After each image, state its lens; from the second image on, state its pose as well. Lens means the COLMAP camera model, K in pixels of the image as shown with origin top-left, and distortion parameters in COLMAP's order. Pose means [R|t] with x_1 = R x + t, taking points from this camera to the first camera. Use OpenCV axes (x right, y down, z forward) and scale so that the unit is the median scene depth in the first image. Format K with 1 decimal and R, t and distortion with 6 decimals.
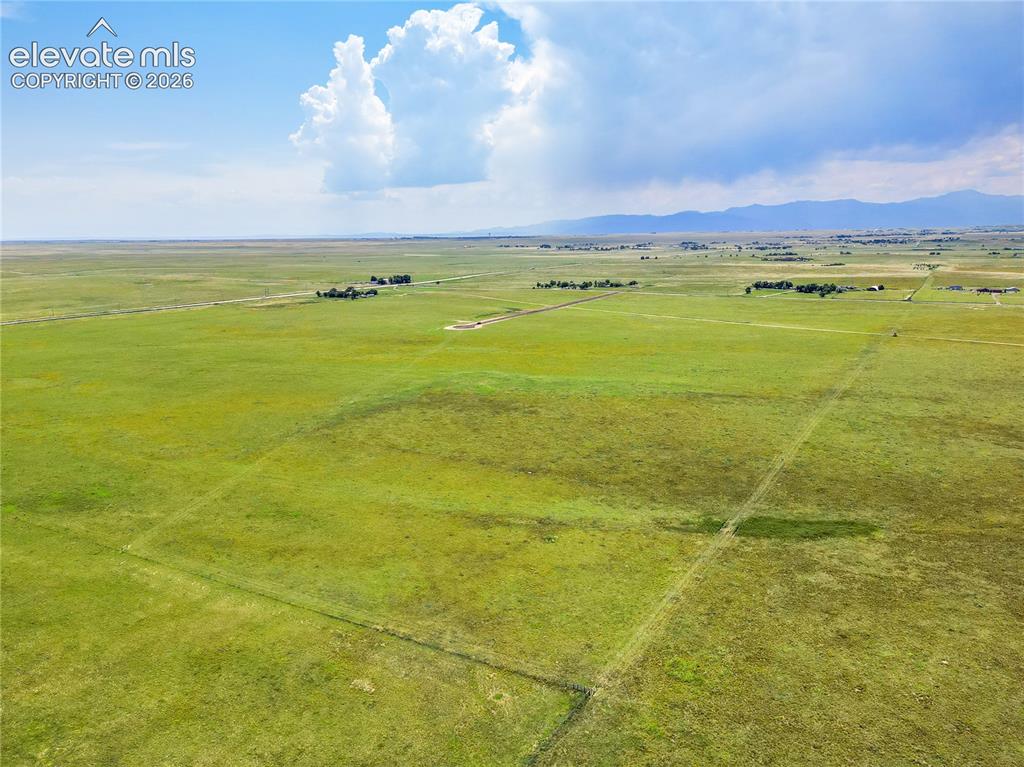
lens RADIAL K [[716.2, 0, 512.0], [0, 716.2, 383.5], [0, 0, 1]] dist [0.001548, -0.009017]
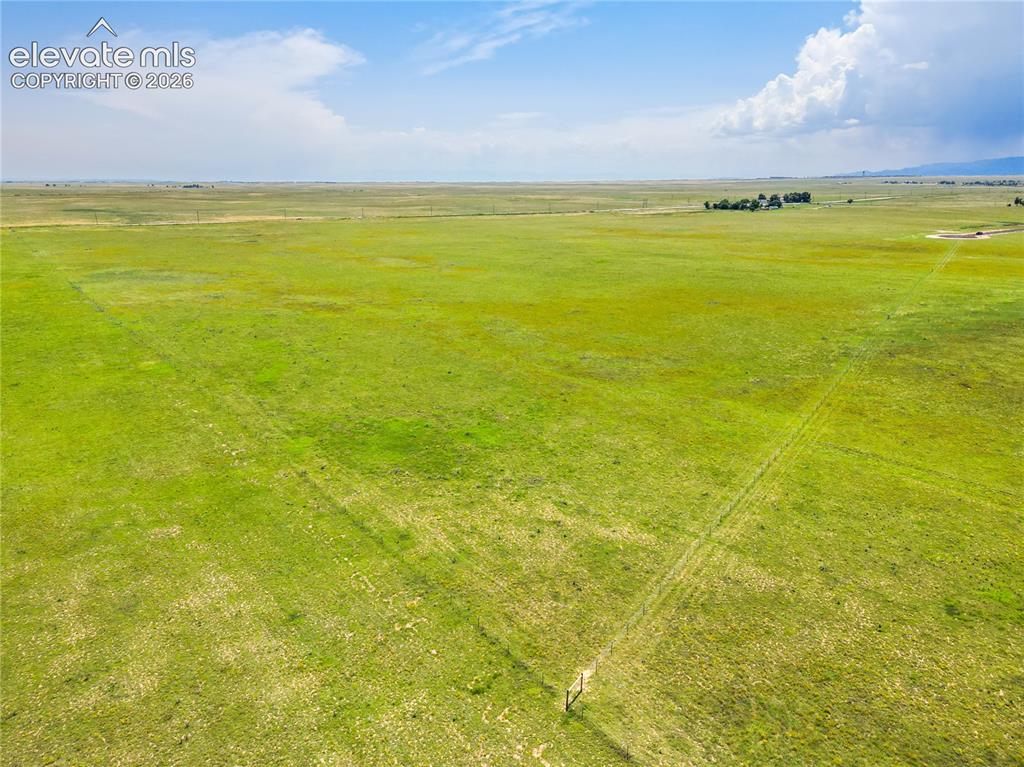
lens RADIAL K [[716.2, 0, 512.0], [0, 716.2, 383.5], [0, 0, 1]] dist [0.001548, -0.009017]
pose [[0.895197, 0.121345, -0.428833, -0.316695], [-0.088728, 0.991483, 0.095333, 0.066227], [0.436749, -0.047292, 0.898339, 0.520331]]
